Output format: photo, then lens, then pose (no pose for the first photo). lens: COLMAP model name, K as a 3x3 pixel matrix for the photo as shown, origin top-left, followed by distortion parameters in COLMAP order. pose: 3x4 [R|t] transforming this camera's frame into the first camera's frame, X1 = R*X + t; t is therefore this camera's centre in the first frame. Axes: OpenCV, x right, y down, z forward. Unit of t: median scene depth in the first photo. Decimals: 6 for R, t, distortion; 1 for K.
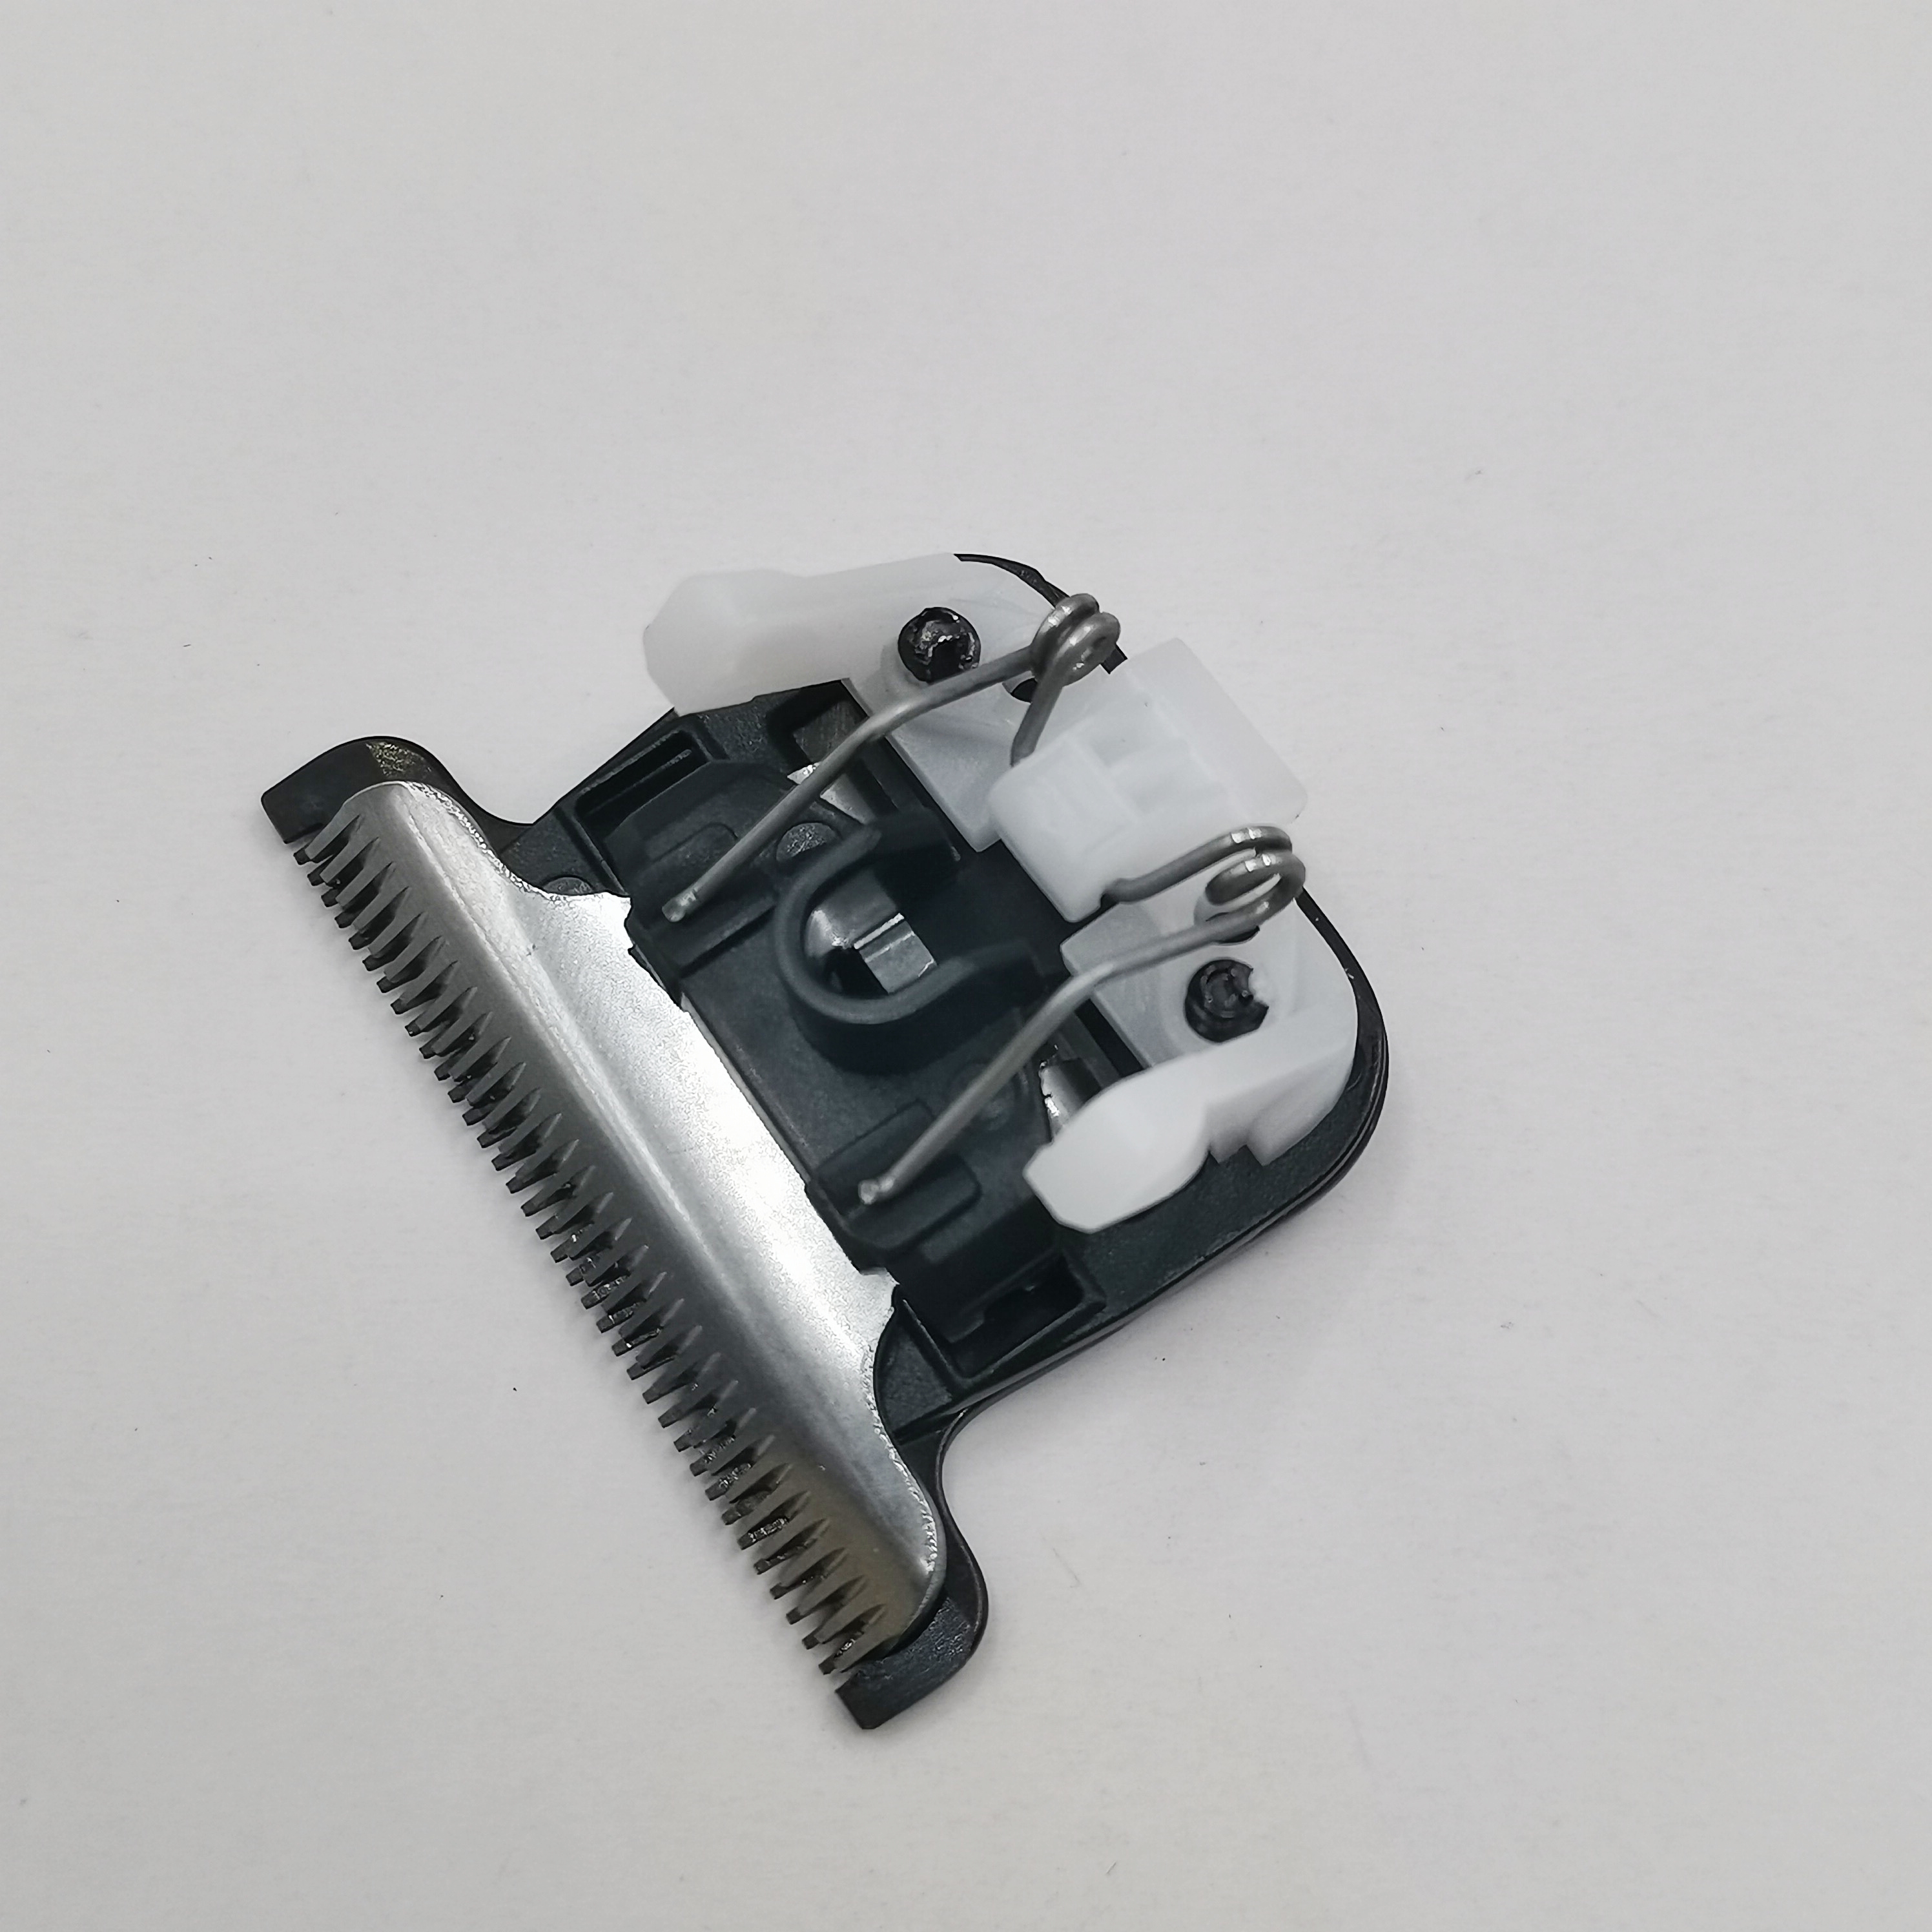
lens RADIAL K [[2019.8, 0, 966.0], [0, 2019.8, 966.0], [0, 0, 1]] dist [0.058266, 0.002066]
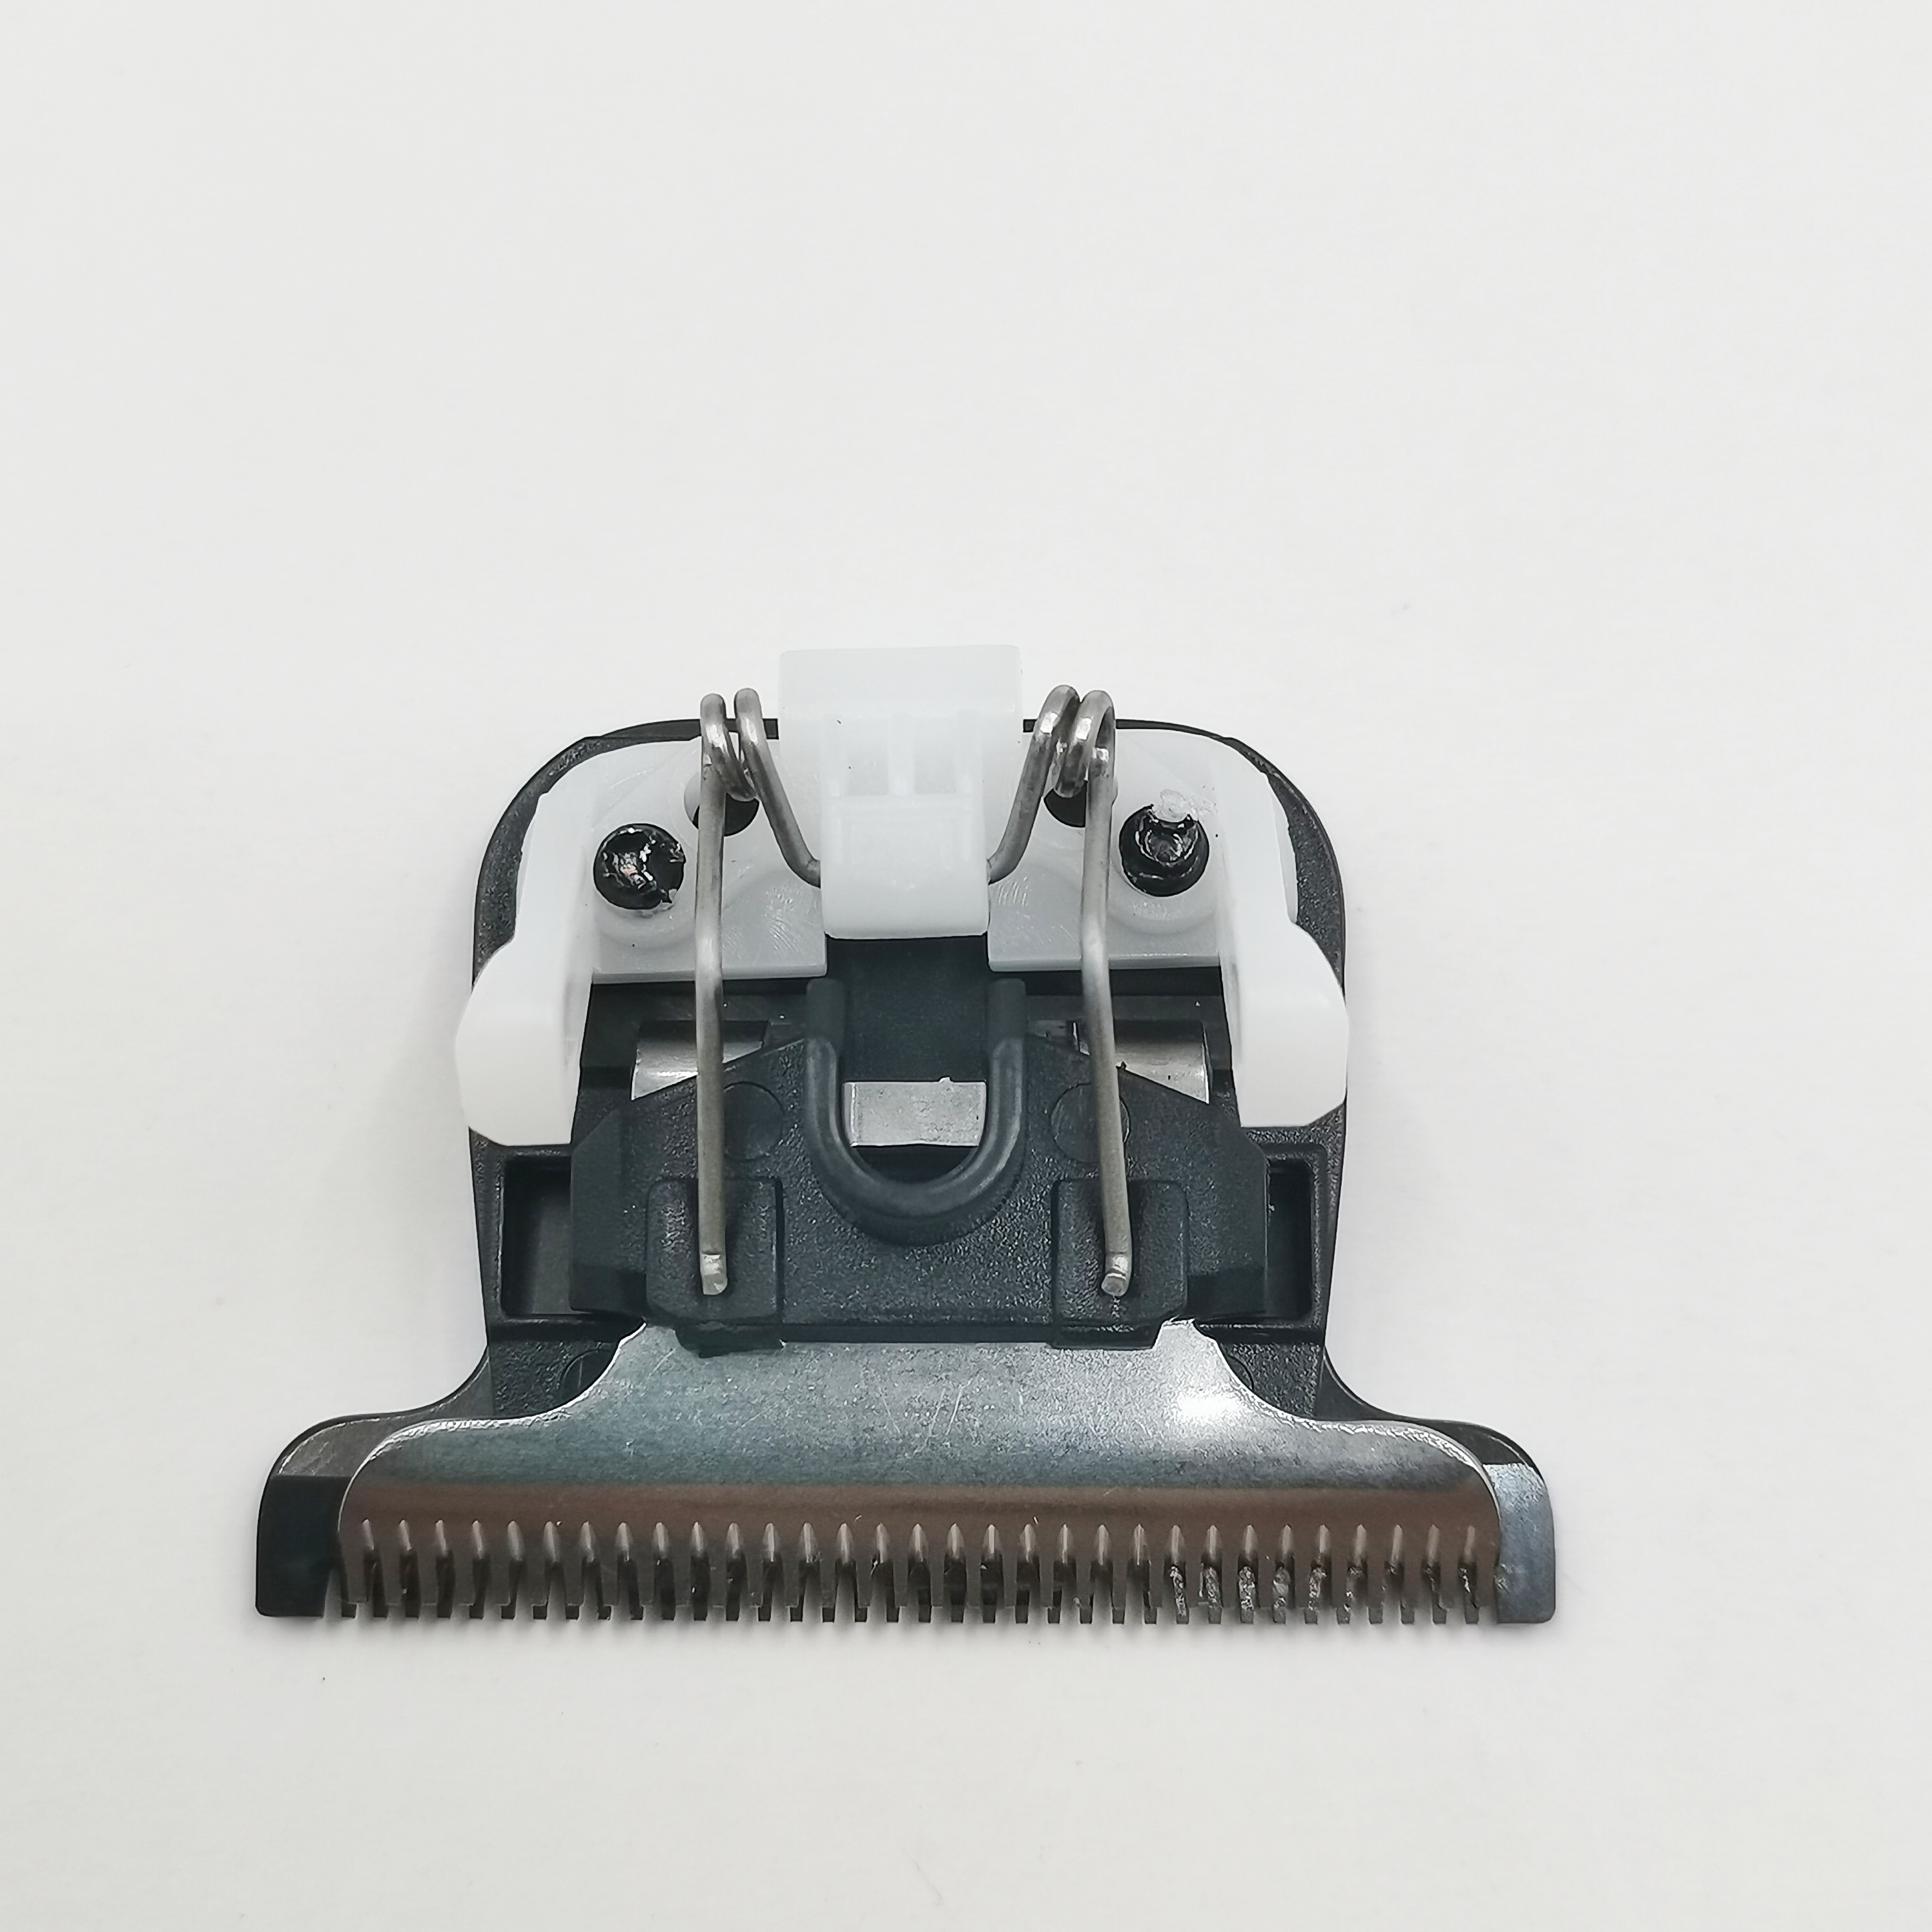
lens RADIAL K [[2019.8, 0, 966.0], [0, 2019.8, 966.0], [0, 0, 1]] dist [0.058266, 0.002066]
pose [[0.578515, -0.799437, 0.161932, -0.112889], [0.793157, 0.597671, 0.117007, -0.126162], [-0.190322, 0.060747, 0.979840, 0.108707]]
